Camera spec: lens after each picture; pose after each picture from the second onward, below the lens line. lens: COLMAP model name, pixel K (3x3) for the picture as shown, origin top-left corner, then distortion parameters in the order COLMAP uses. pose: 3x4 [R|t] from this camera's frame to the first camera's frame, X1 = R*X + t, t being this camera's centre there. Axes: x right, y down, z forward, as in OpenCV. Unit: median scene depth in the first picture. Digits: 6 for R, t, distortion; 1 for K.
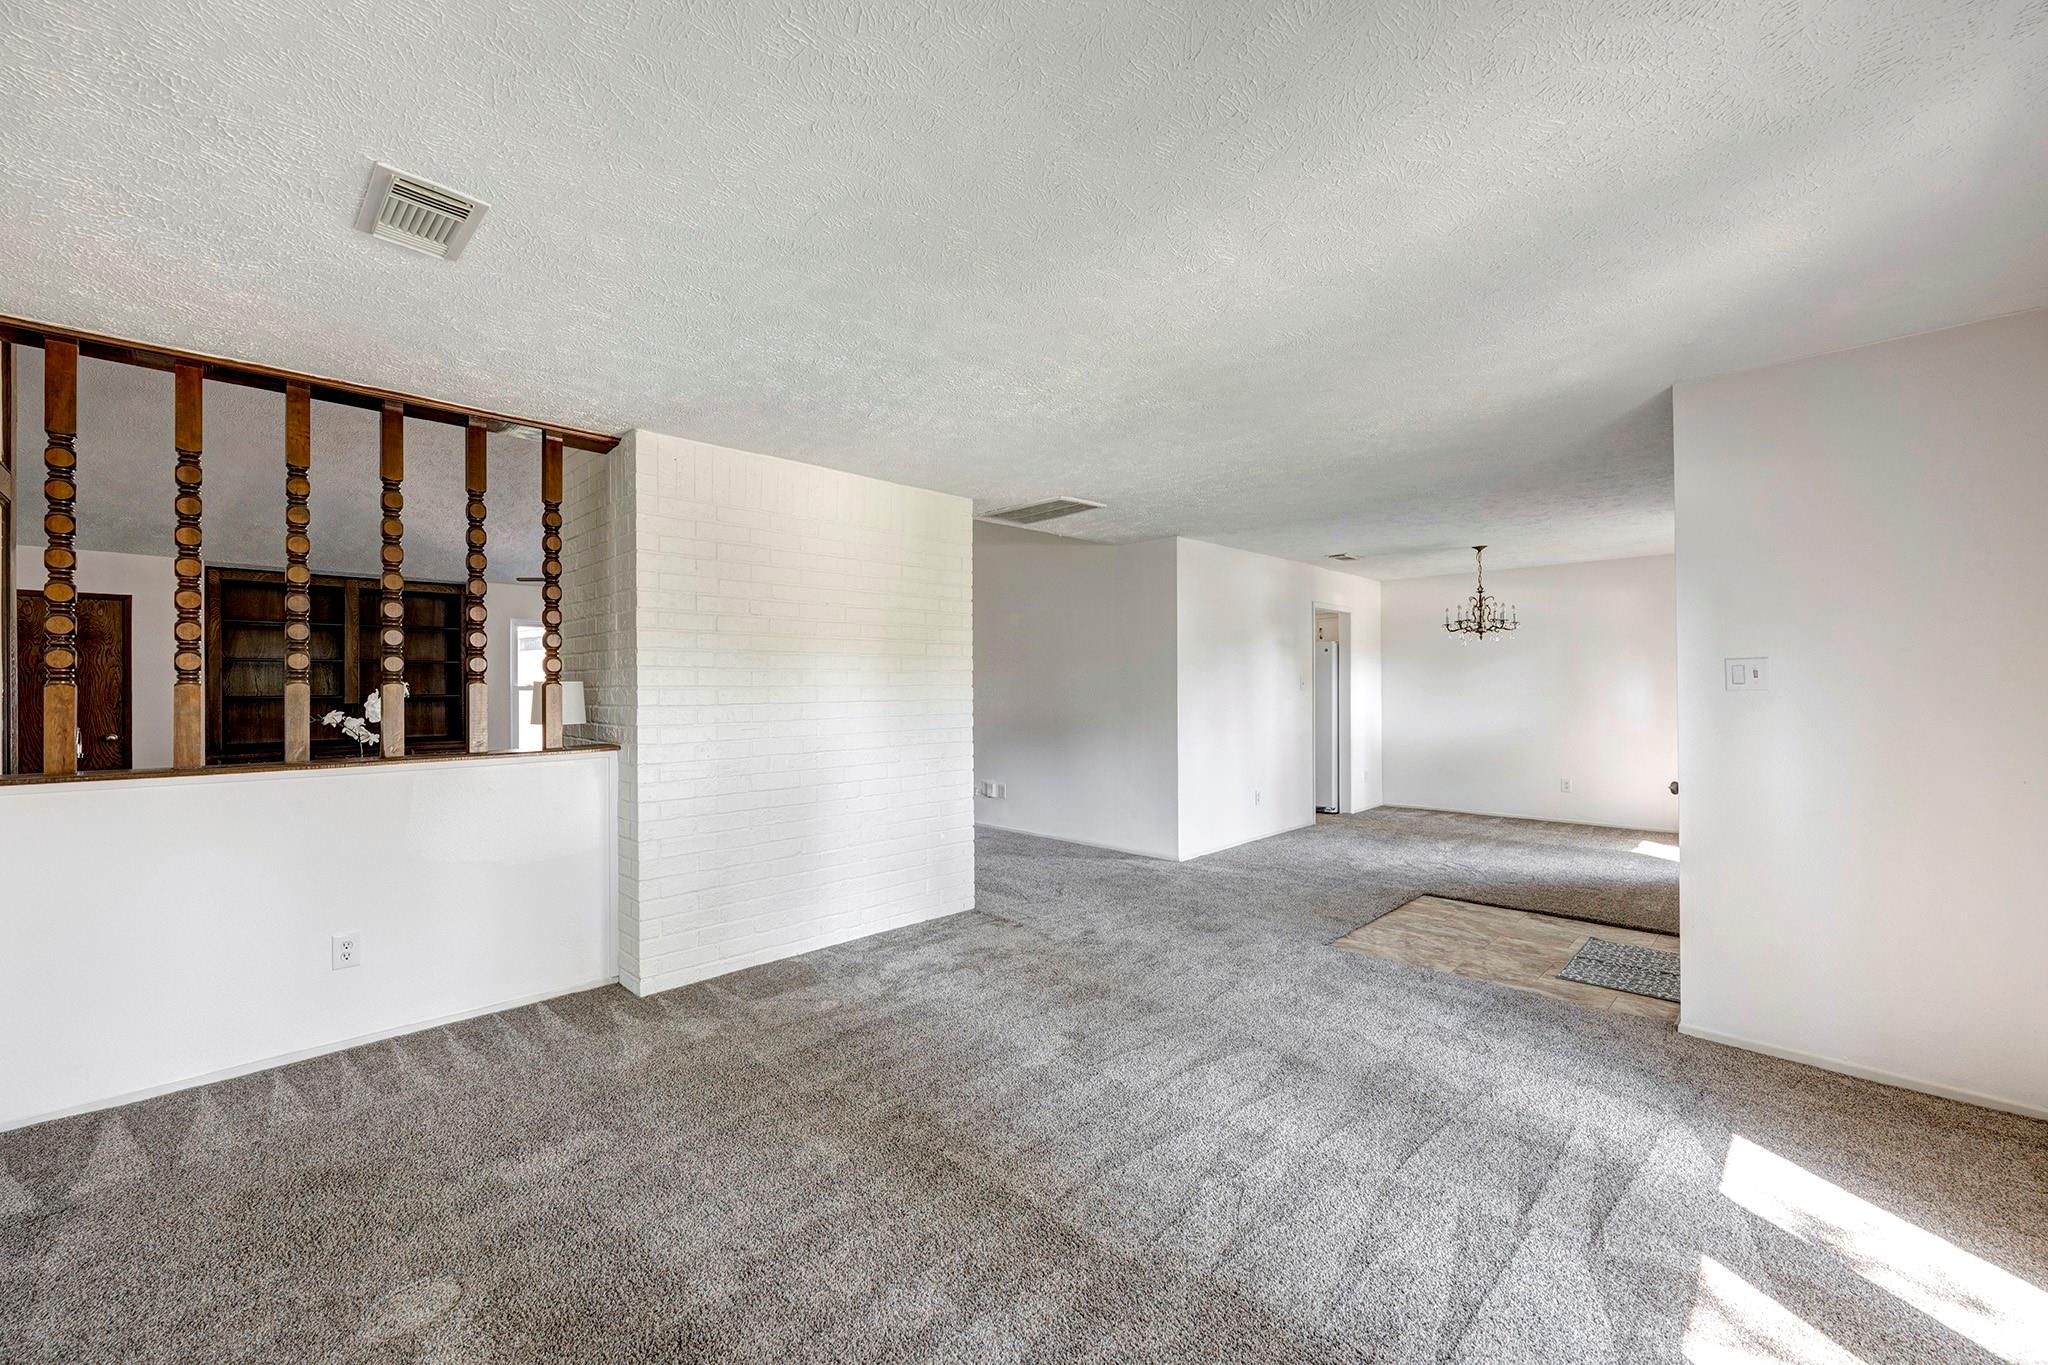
lens RADIAL K [[809.7, 0, 1021.8], [0, 809.7, 685.8], [0, 0, 1]] dist [0.000487, 0.000042]
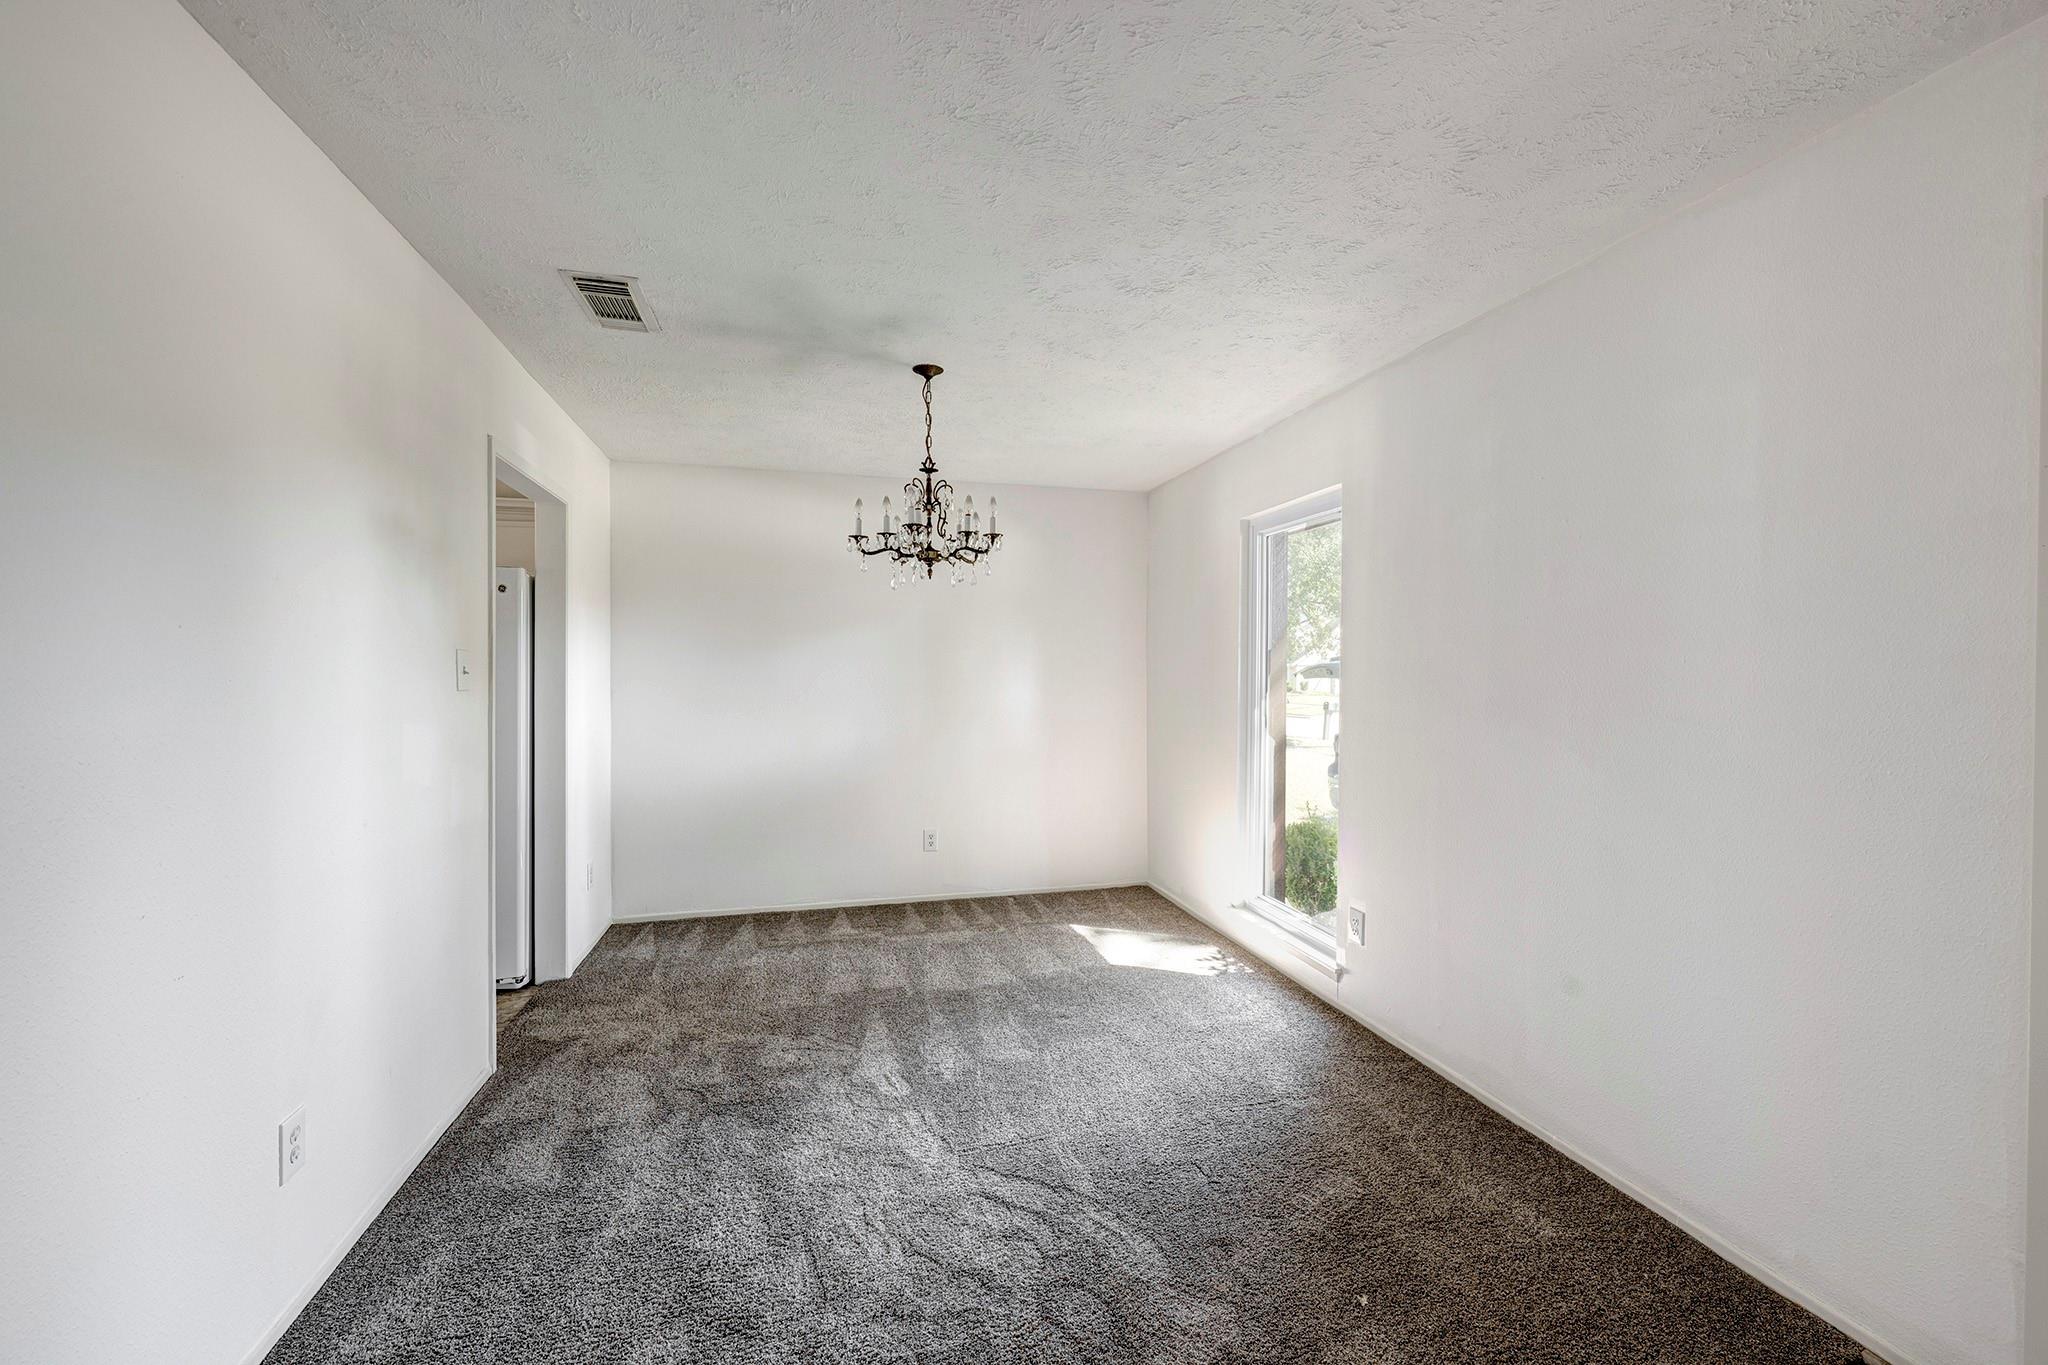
lens RADIAL K [[809.7, 0, 1019.8], [0, 809.7, 677.3], [0, 0, 1]] dist [0.000487, 0.000042]
pose [[0.513766, -0.004427, 0.857919, 0.196928], [-0.003727, 0.999966, 0.007392, -0.005135], [-0.857922, -0.006995, 0.513732, 0.688535]]
